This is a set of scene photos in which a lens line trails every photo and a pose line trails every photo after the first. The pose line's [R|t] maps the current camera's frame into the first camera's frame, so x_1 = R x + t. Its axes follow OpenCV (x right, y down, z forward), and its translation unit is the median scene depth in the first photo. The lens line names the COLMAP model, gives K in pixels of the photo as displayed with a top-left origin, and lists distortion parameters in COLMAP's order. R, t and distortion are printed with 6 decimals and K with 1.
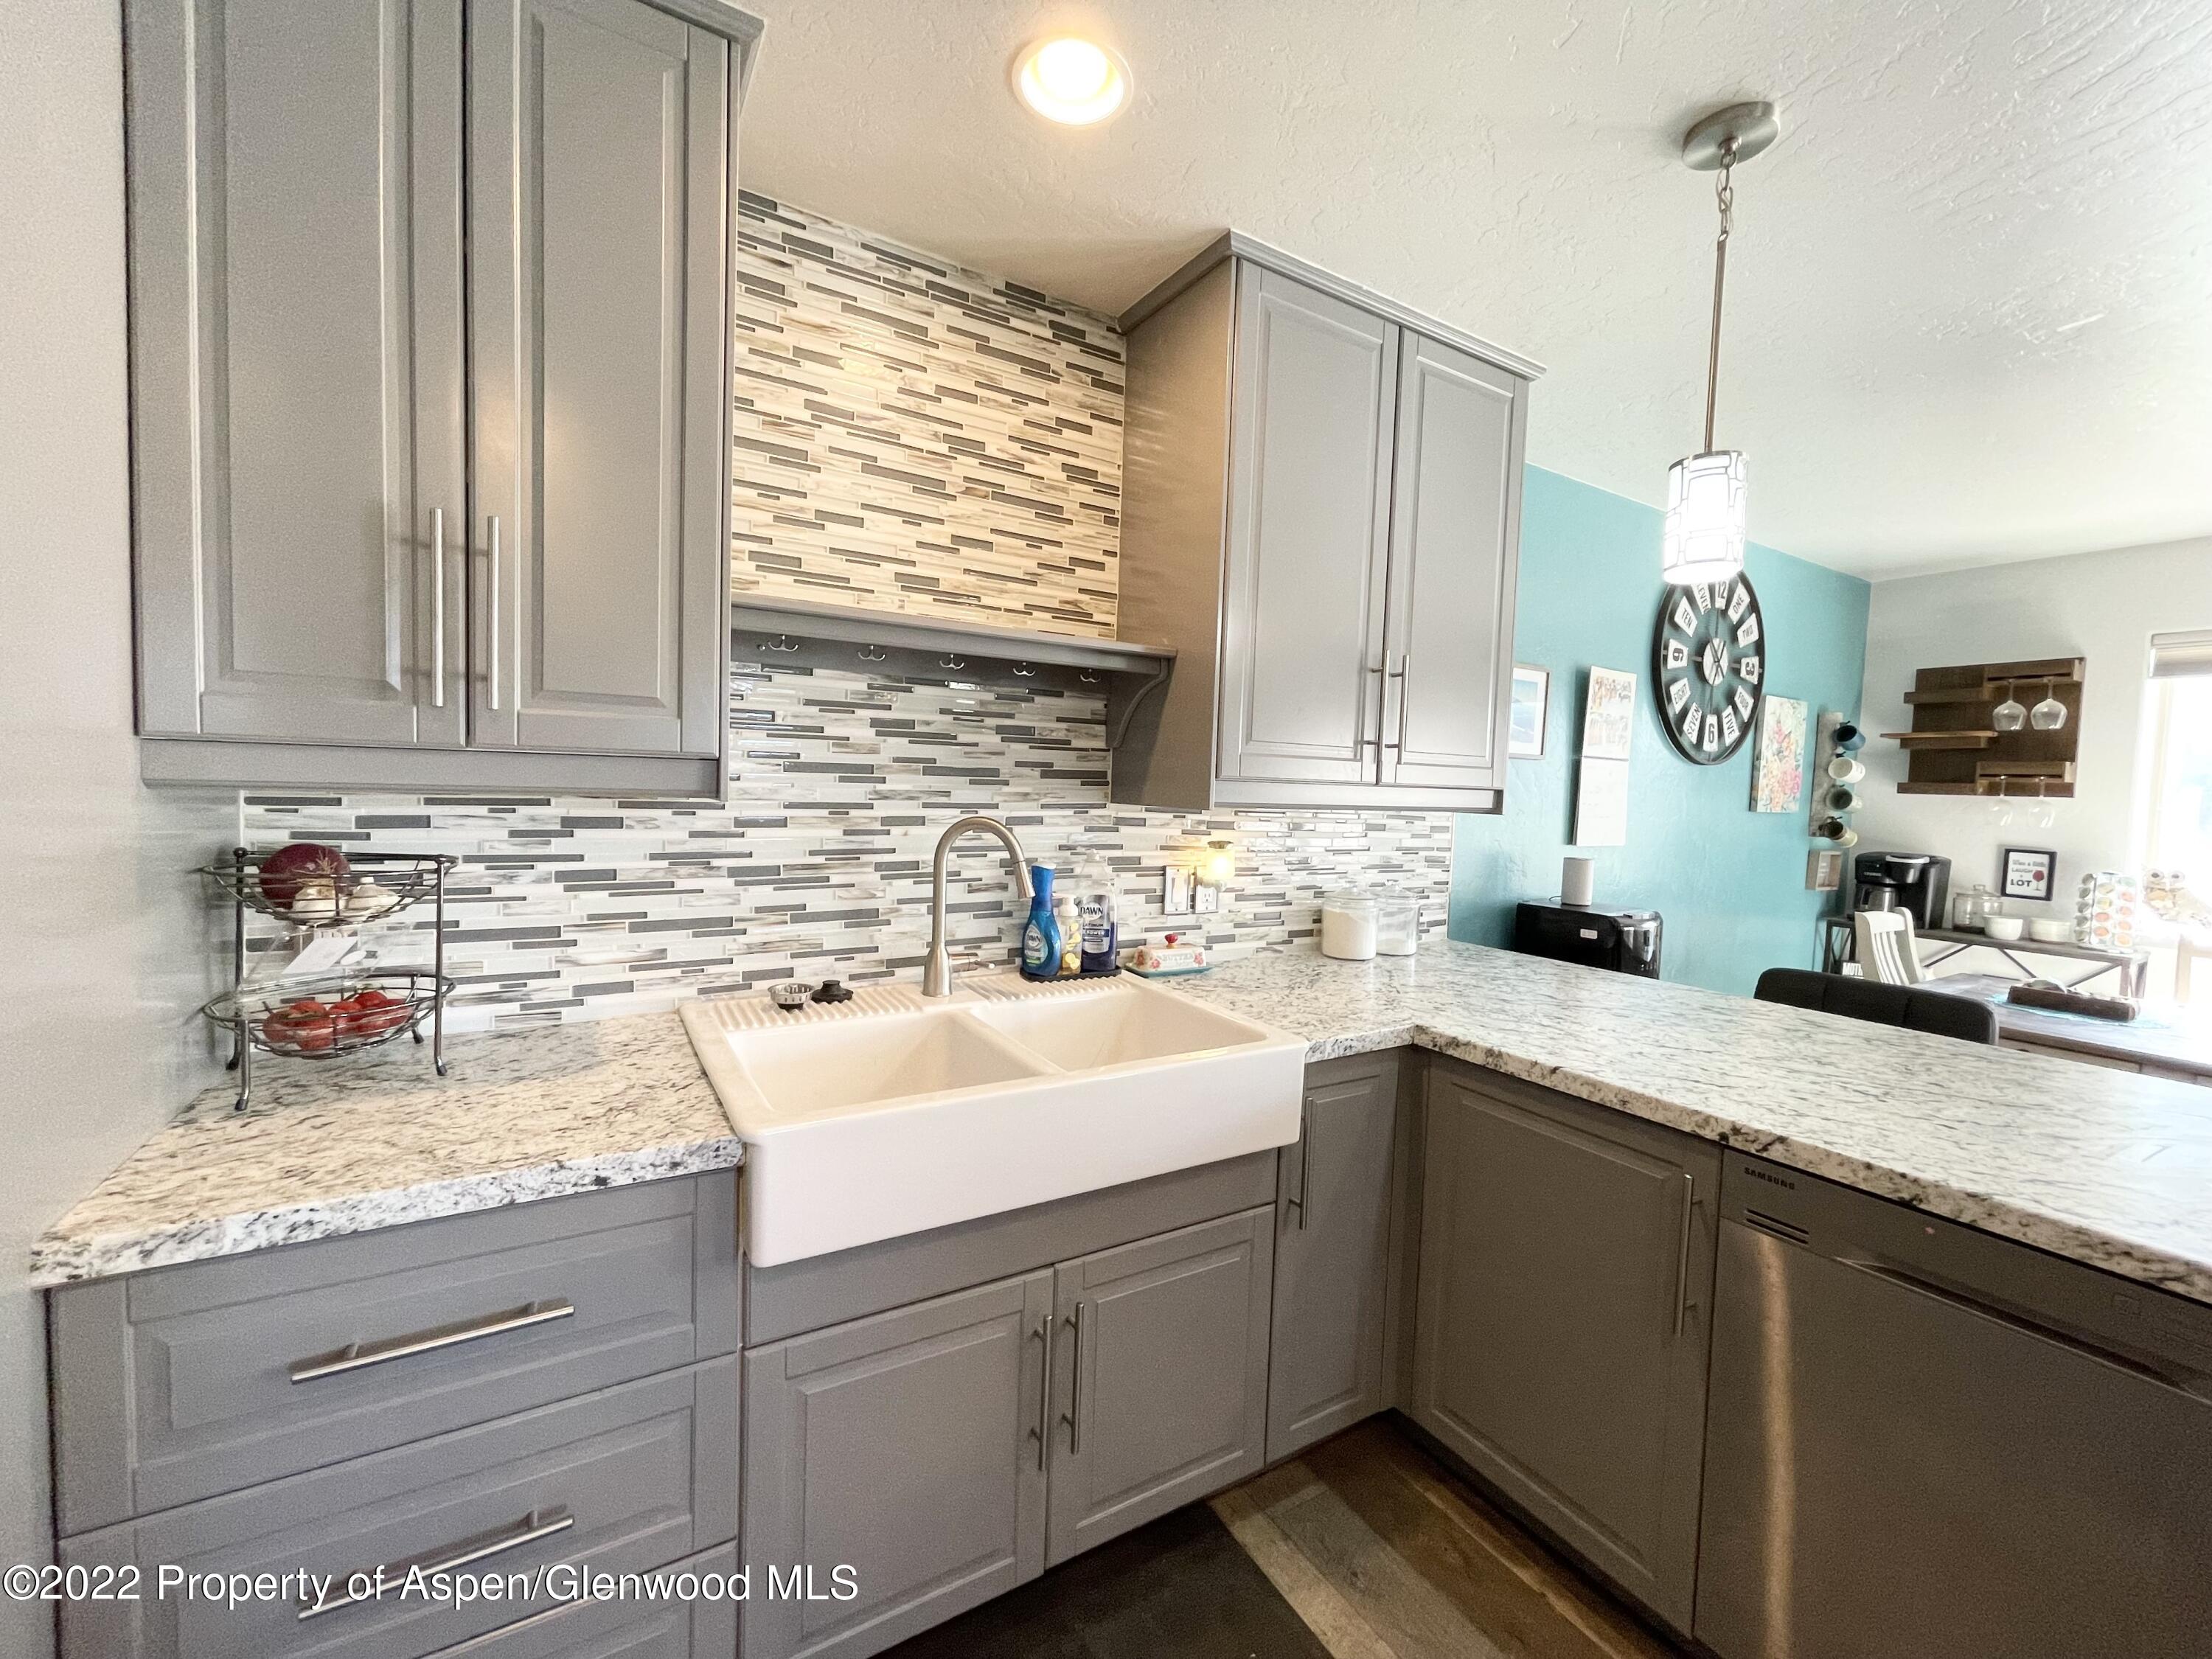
lens RADIAL K [[902.4, 0, 1113.3], [0, 902.4, 827.8], [0, 0, 1]] dist [0.005731, -0.001052]
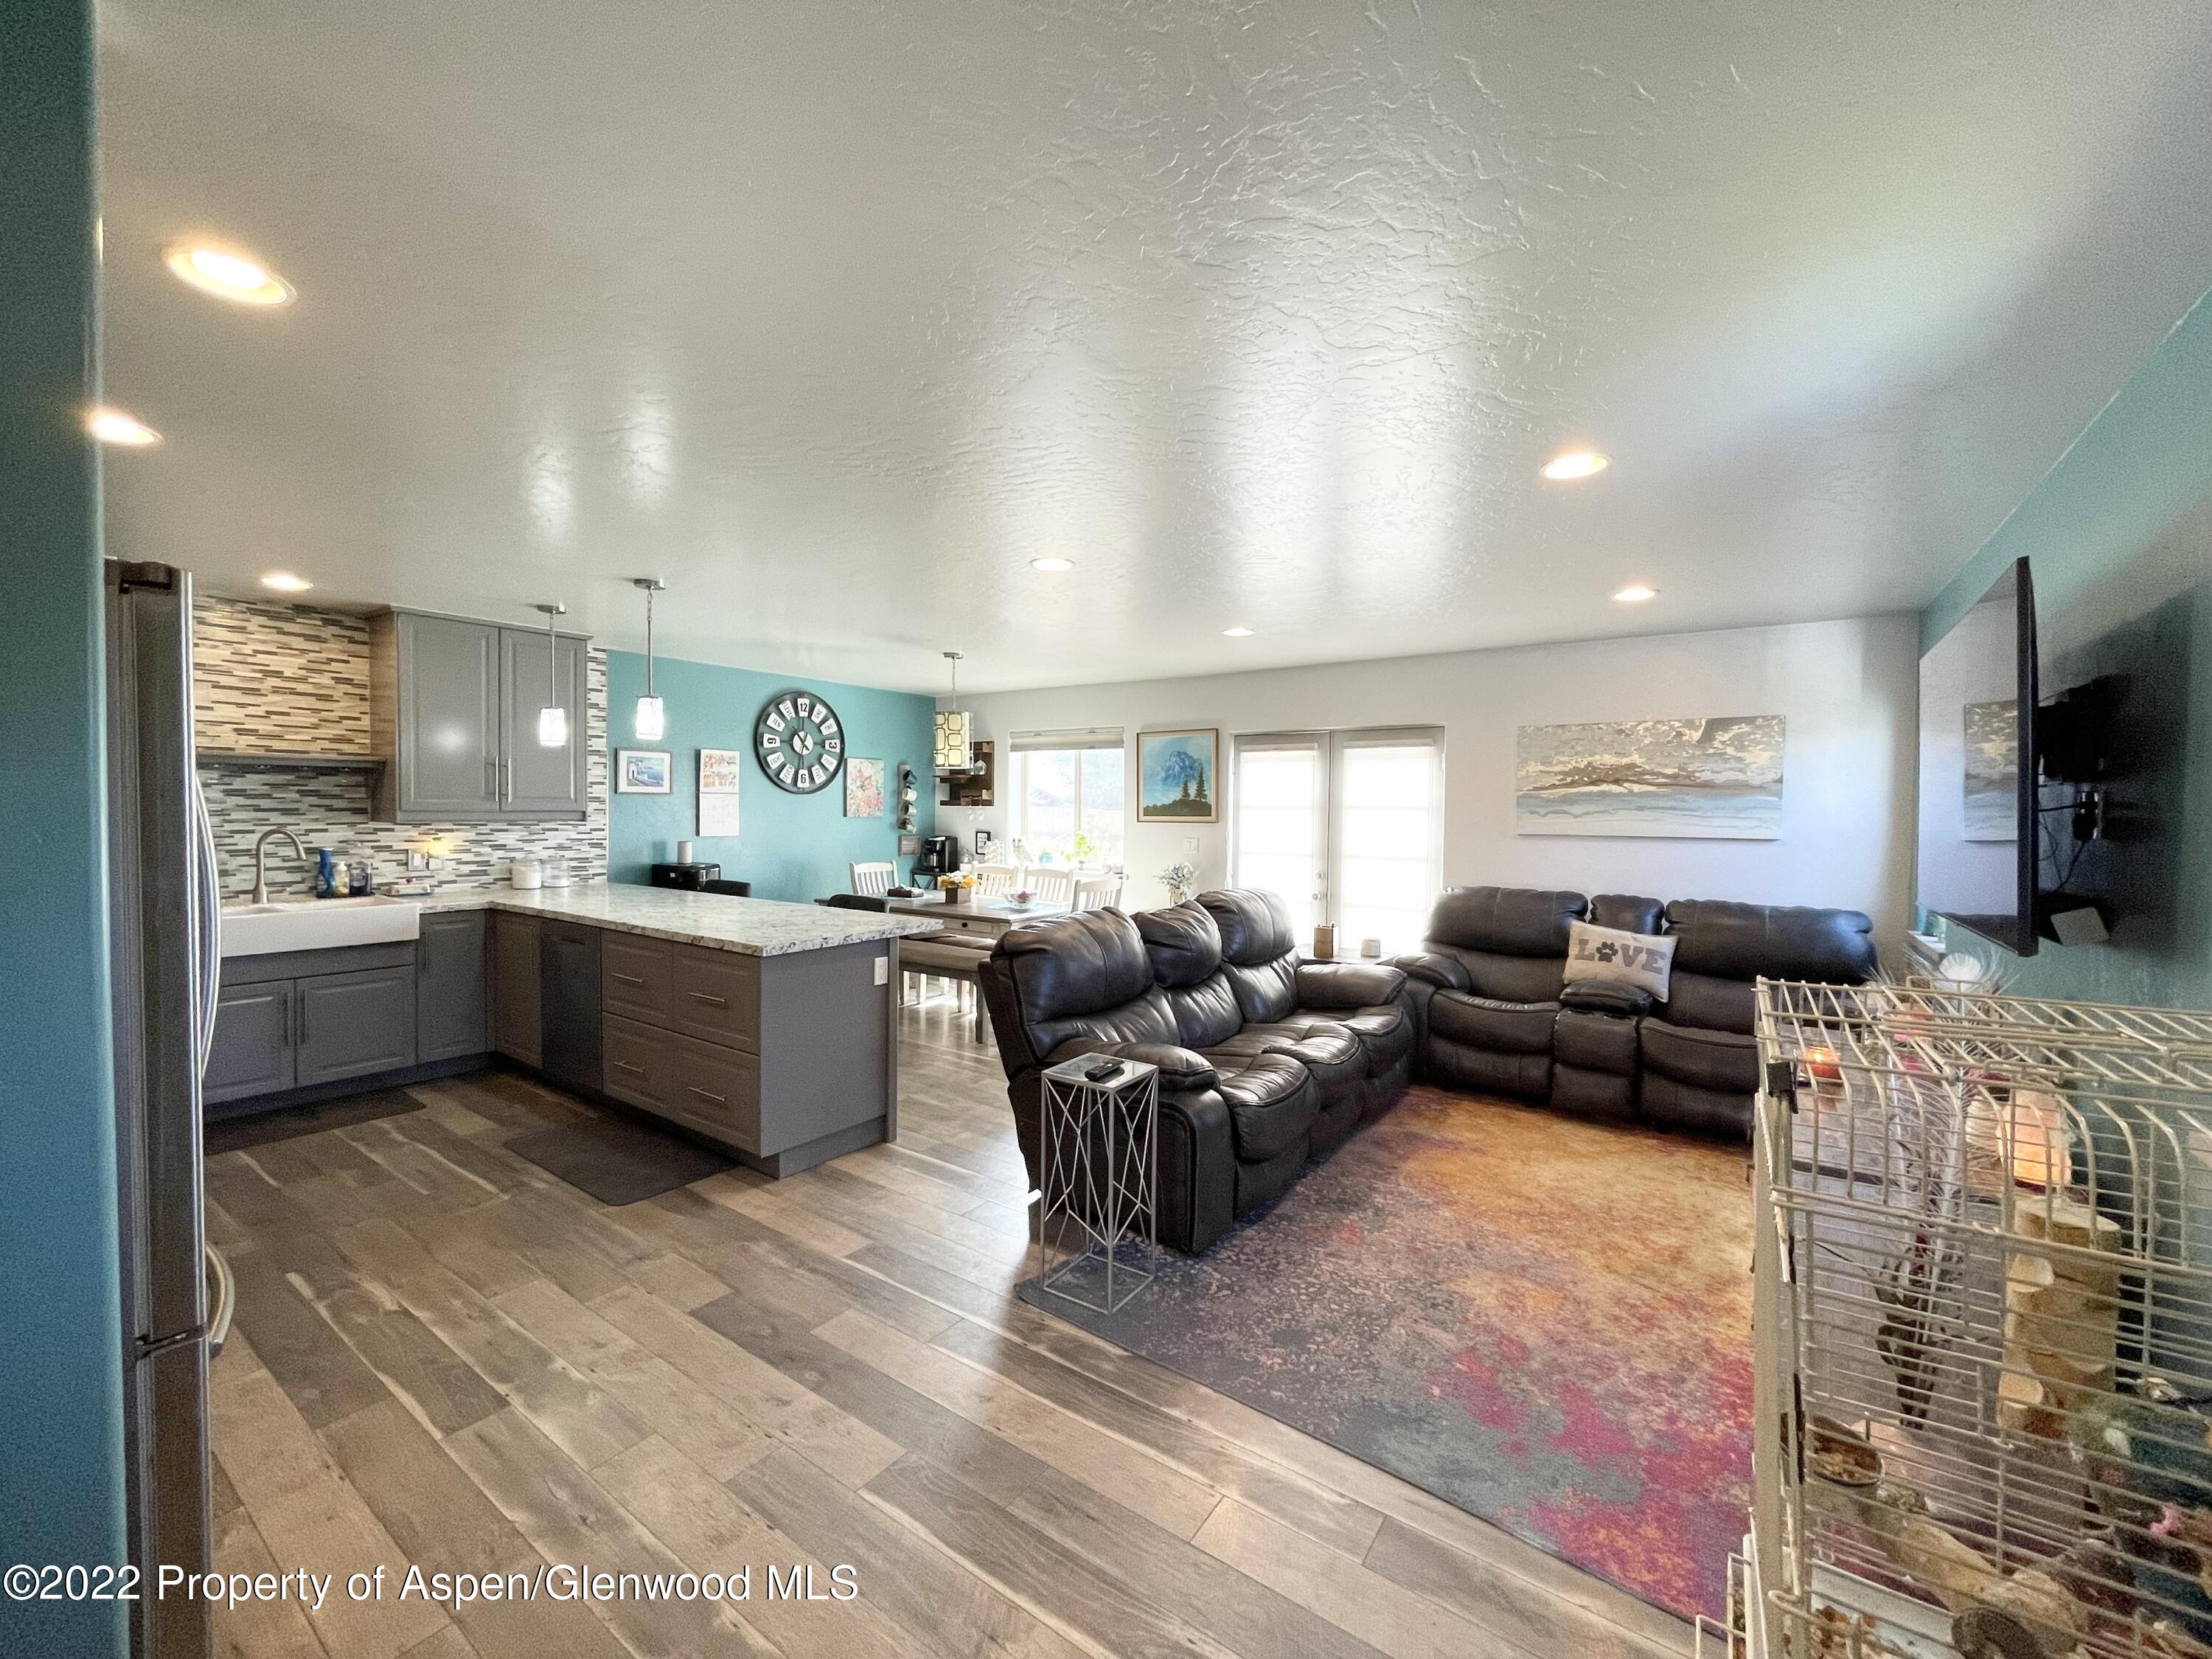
lens RADIAL K [[902.4, 0, 1108.4], [0, 902.4, 829.2], [0, 0, 1]] dist [0.005731, -0.001052]
pose [[0.917166, -0.033805, 0.397069, 0.848529], [0.040025, 0.999171, -0.007385, 0.088067], [-0.396491, 0.022666, 0.917759, -1.947110]]
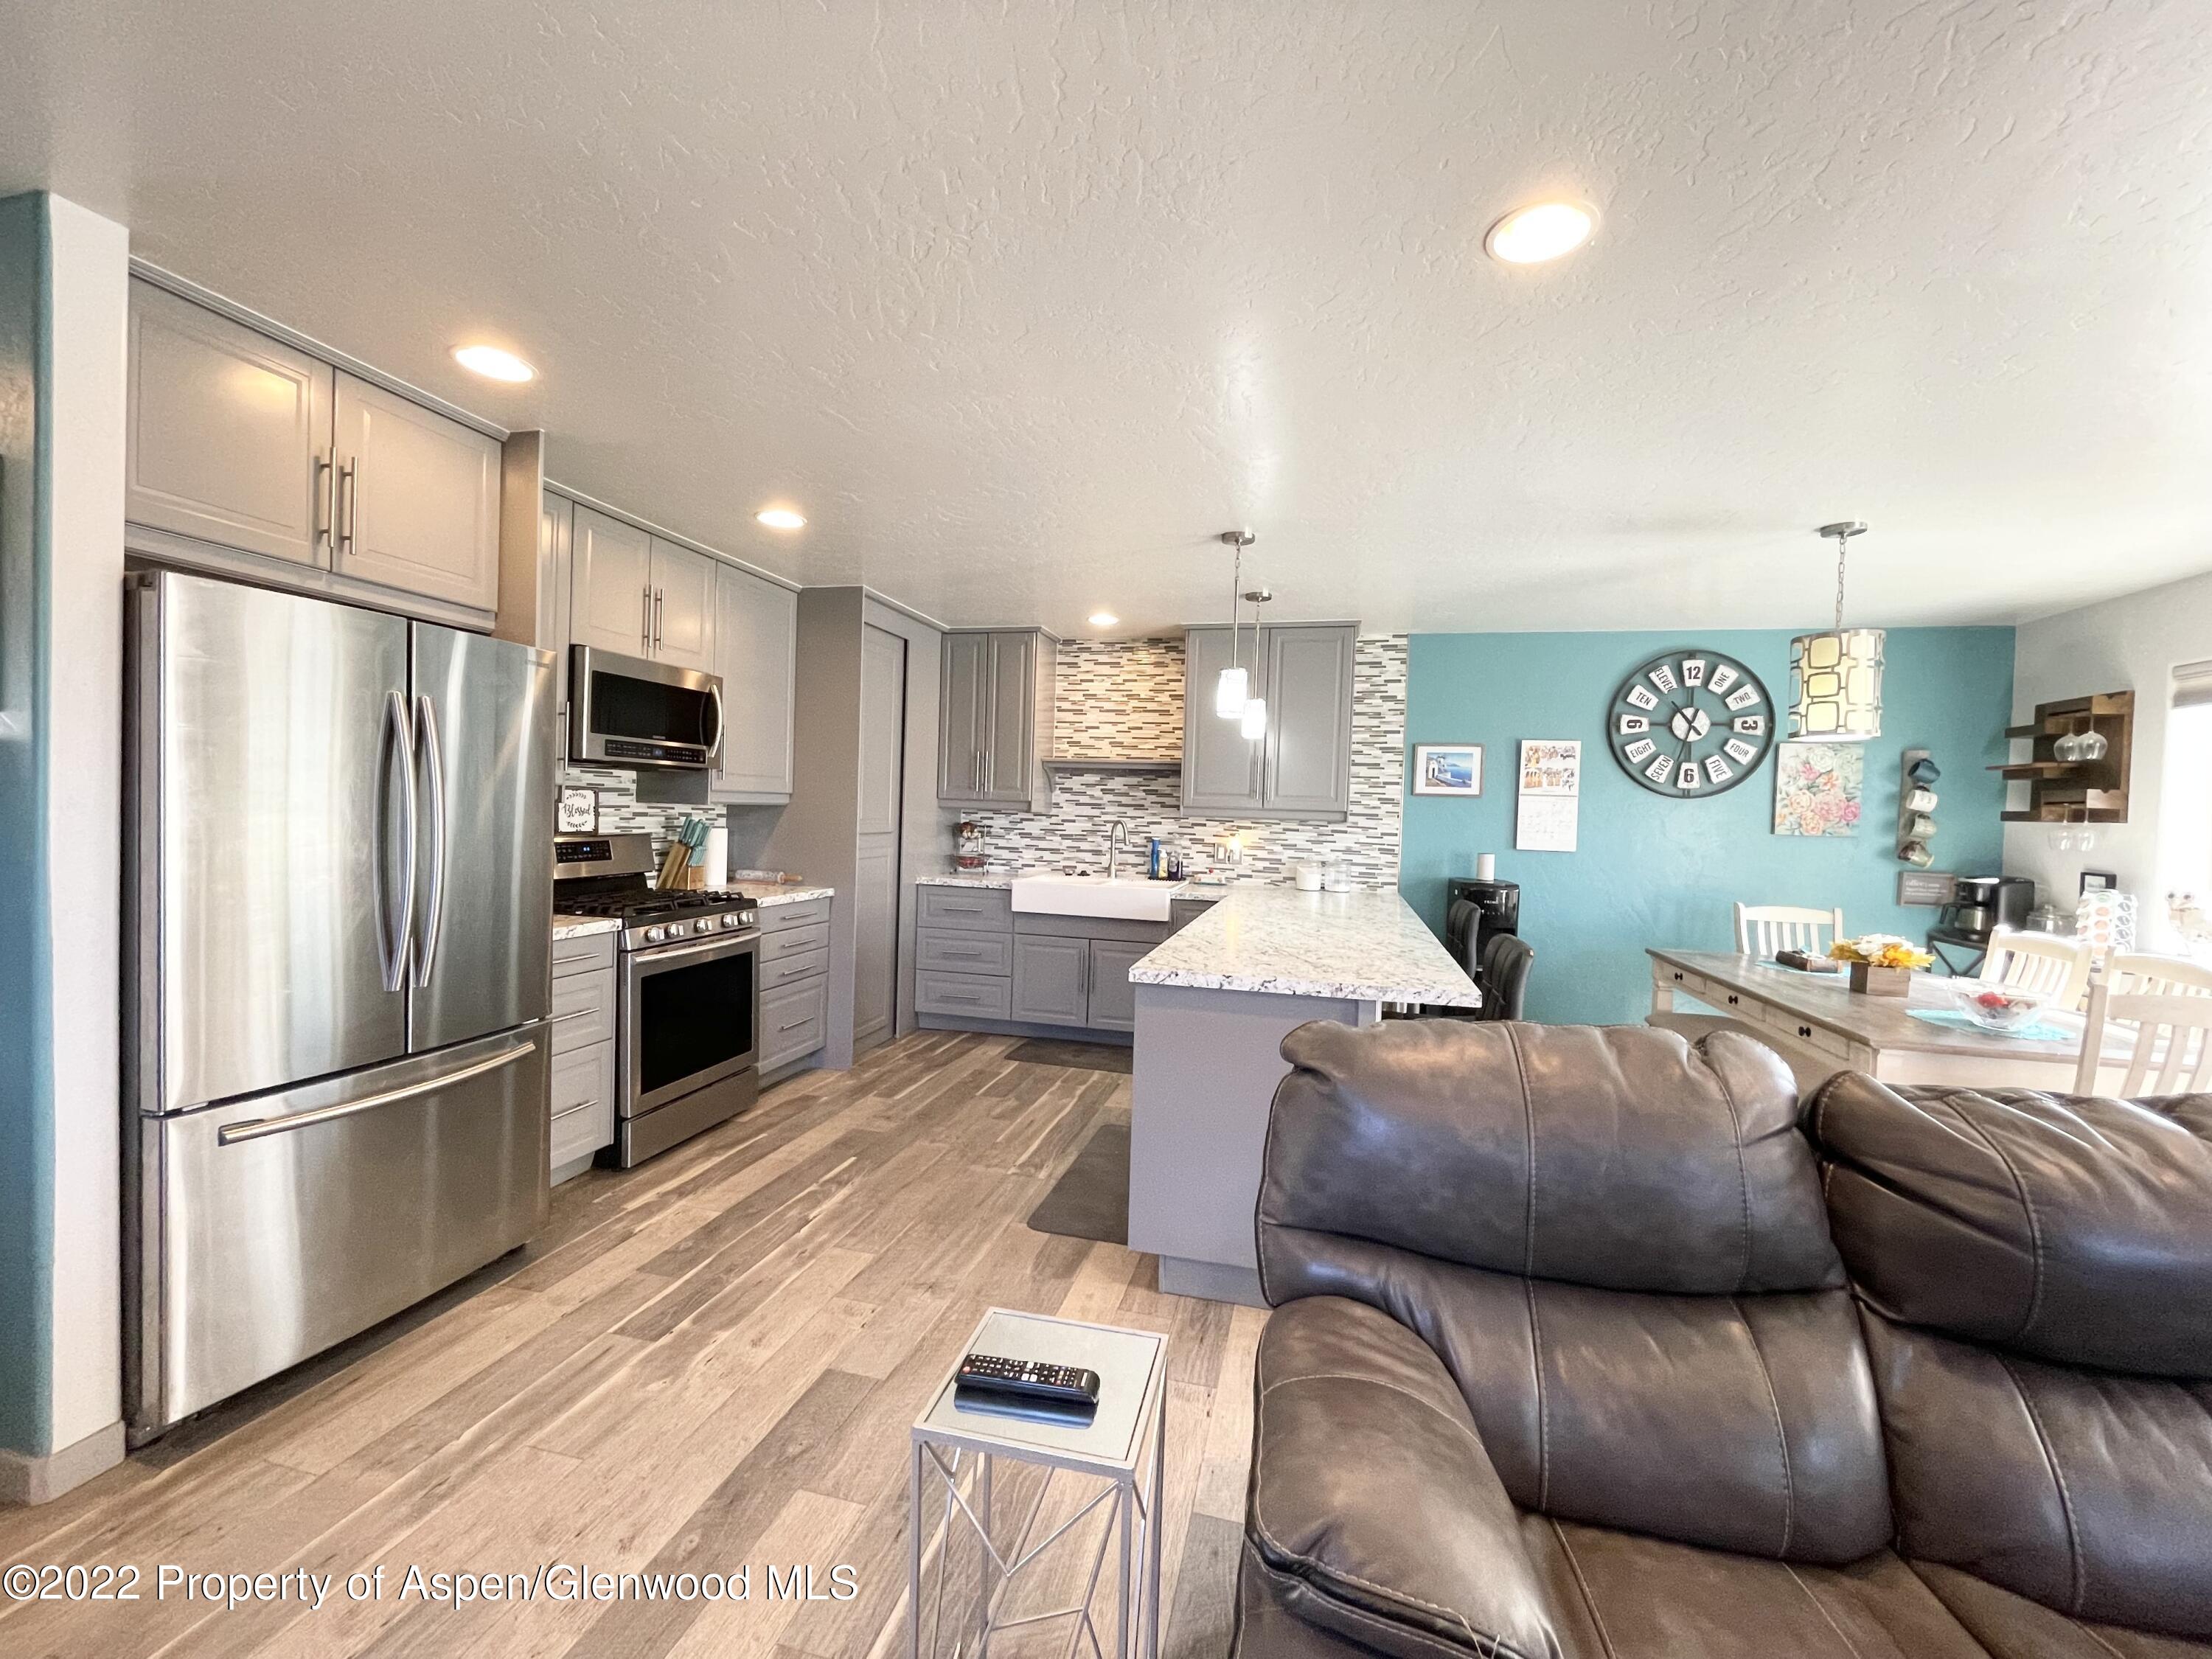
lens RADIAL K [[902.4, 0, 1108.1], [0, 902.4, 832.3], [0, 0, 1]] dist [0.005731, -0.001052]
pose [[0.704159, 0.007813, -0.709999, 1.795308], [-0.044043, 0.998495, -0.032693, 0.119339], [0.708675, 0.054292, 0.703444, -1.068837]]
